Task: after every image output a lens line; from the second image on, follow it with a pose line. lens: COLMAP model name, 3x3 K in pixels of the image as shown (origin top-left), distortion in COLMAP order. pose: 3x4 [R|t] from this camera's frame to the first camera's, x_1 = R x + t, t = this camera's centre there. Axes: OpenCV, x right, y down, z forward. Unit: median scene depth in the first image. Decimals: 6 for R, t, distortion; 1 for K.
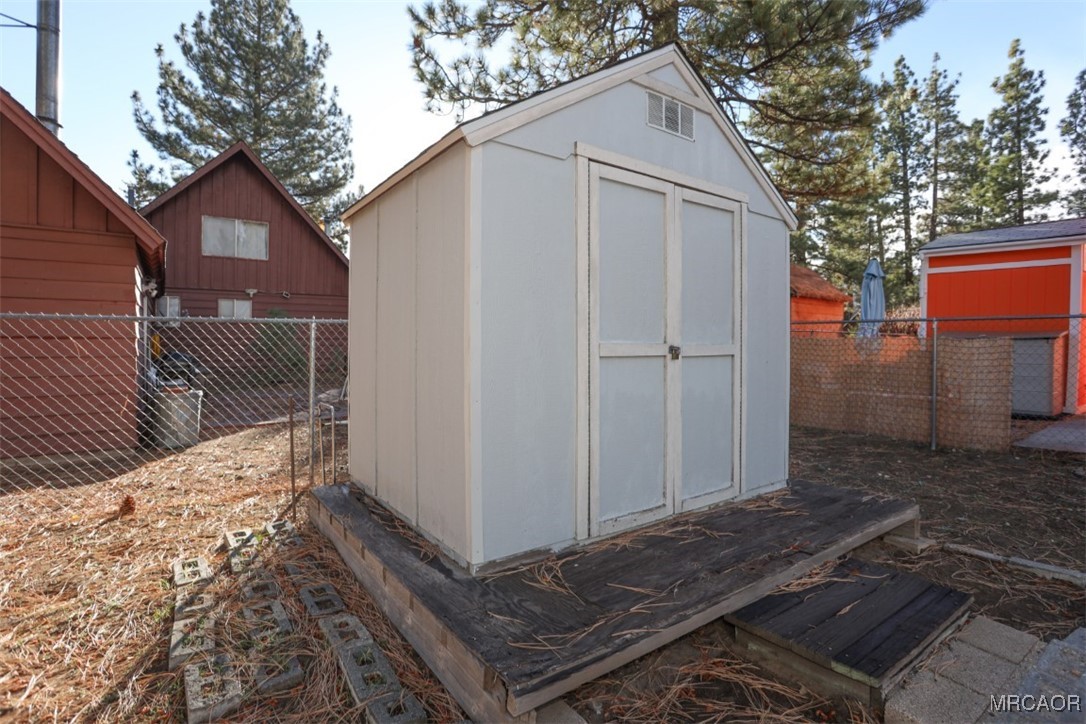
lens RADIAL K [[542.3, 0, 541.8], [0, 542.3, 359.4], [0, 0, 1]] dist [-0.067655, 0.026095]
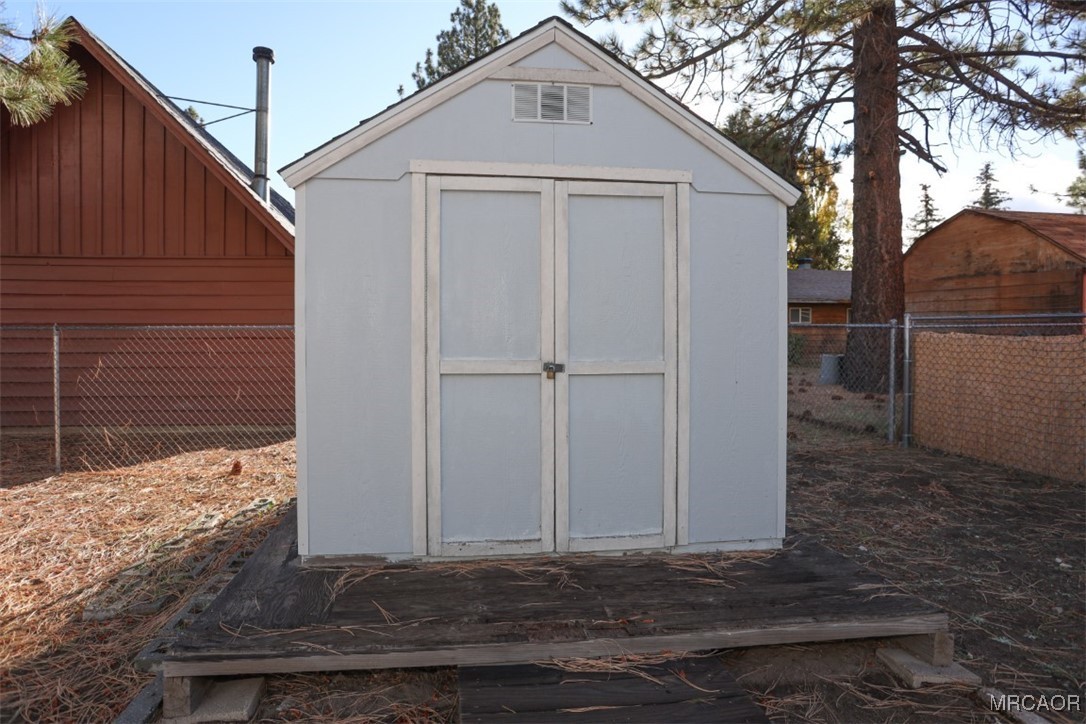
lens RADIAL K [[575.2, 0, 540.7], [0, 575.2, 347.8], [0, 0, 1]] dist [-0.071730, 0.031389]
pose [[0.860715, 0.014370, -0.508884, 0.737588], [-0.013047, 0.999896, 0.006168, -0.057266], [0.508920, 0.001331, 0.860813, 0.186555]]
